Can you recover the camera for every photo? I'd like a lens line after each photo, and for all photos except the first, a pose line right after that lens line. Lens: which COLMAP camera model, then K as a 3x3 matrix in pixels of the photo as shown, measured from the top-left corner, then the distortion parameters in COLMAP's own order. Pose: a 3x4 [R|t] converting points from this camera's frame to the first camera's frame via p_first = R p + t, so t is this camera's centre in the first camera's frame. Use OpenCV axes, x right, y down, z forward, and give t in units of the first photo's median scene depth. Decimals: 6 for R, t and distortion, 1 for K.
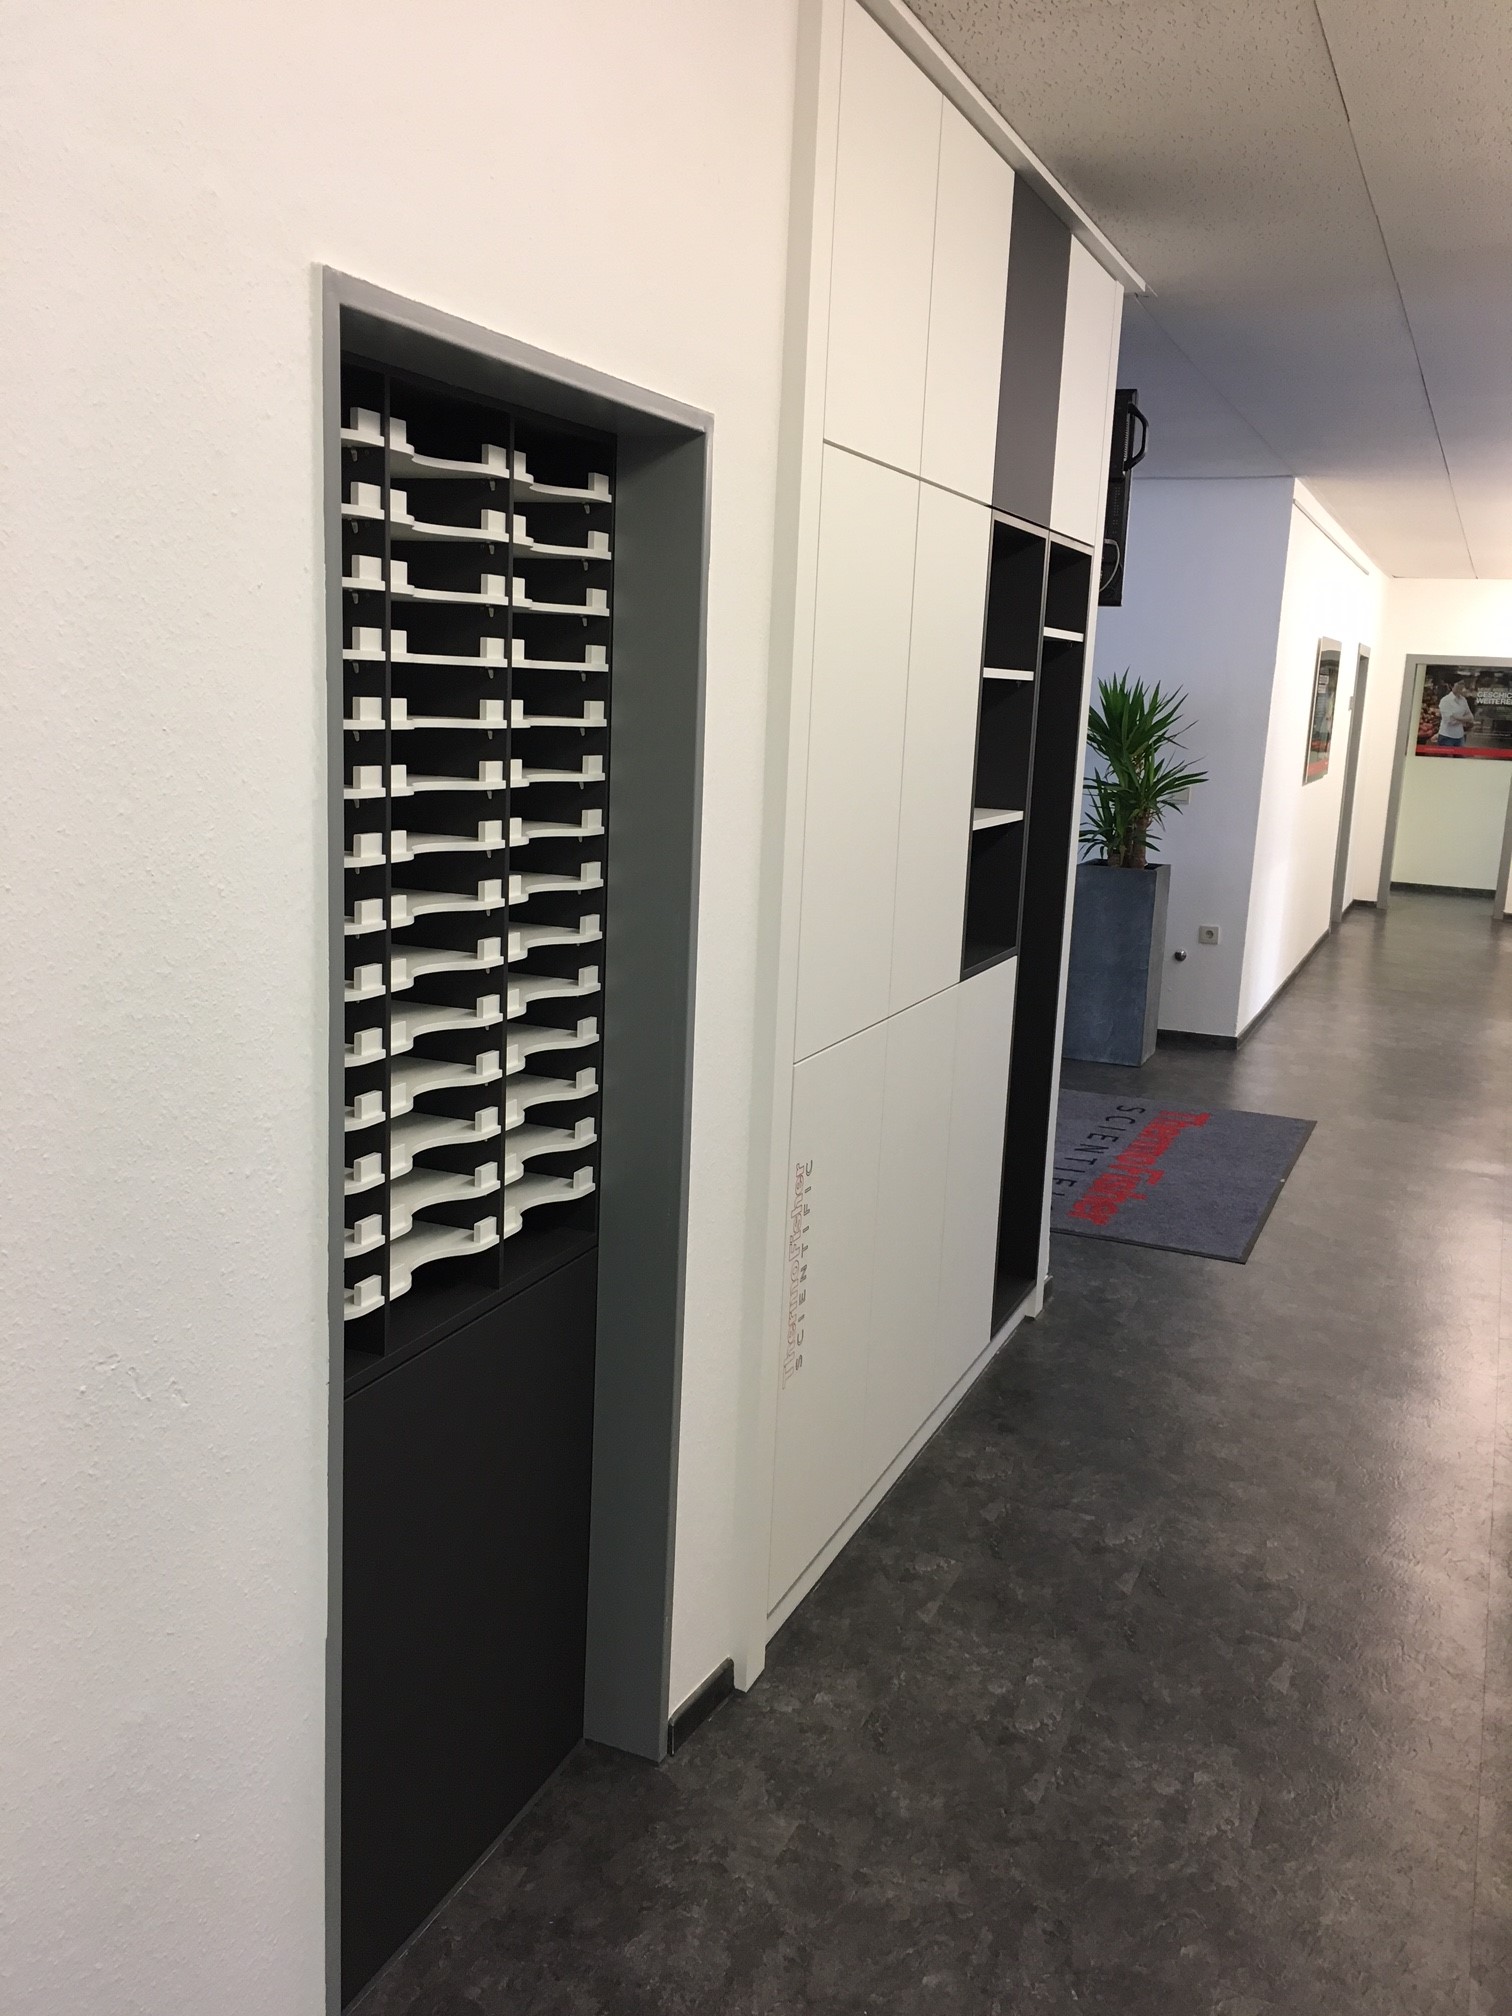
lens RADIAL K [[1731.2, 0, 764.3], [0, 1731.2, 1012.5], [0, 0, 1]] dist [0.068323, 0.003089]
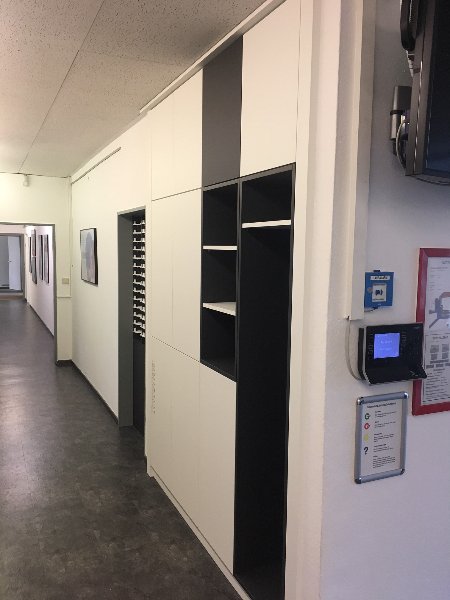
lens RADIAL K [[517.0, 0, 225.0], [0, 517.0, 300.0], [0, 0, 1]] dist [0.087527, -0.132415]
pose [[-0.672832, 0.019674, -0.739534, 0.632442], [-0.182626, 0.964291, 0.191808, -0.252740], [0.716900, 0.264113, -0.645213, 1.424811]]
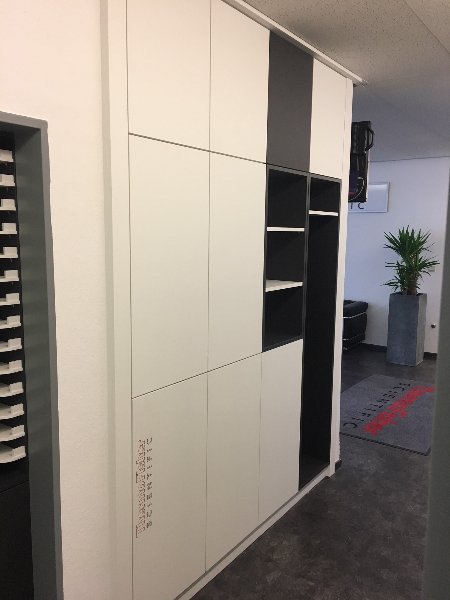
lens RADIAL K [[517.0, 0, 225.0], [0, 517.0, 300.0], [0, 0, 1]] dist [0.087527, -0.132415]
pose [[0.976125, -0.000481, -0.217208, 0.209113], [-0.012671, 0.998168, -0.059154, -0.044988], [0.216839, 0.060494, 0.974331, 0.244993]]
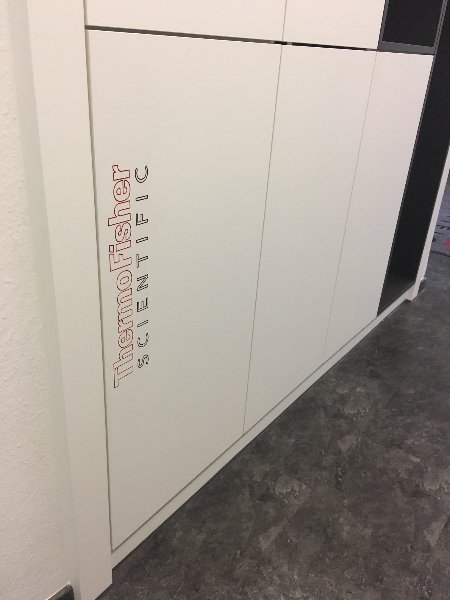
lens RADIAL K [[517.0, 0, 225.0], [0, 517.0, 300.0], [0, 0, 1]] dist [0.087527, -0.132415]
pose [[0.969457, 0.121671, -0.212954, 0.102759], [-0.064159, 0.963848, 0.258611, 0.060011], [0.236721, -0.237049, 0.942216, 0.550696]]
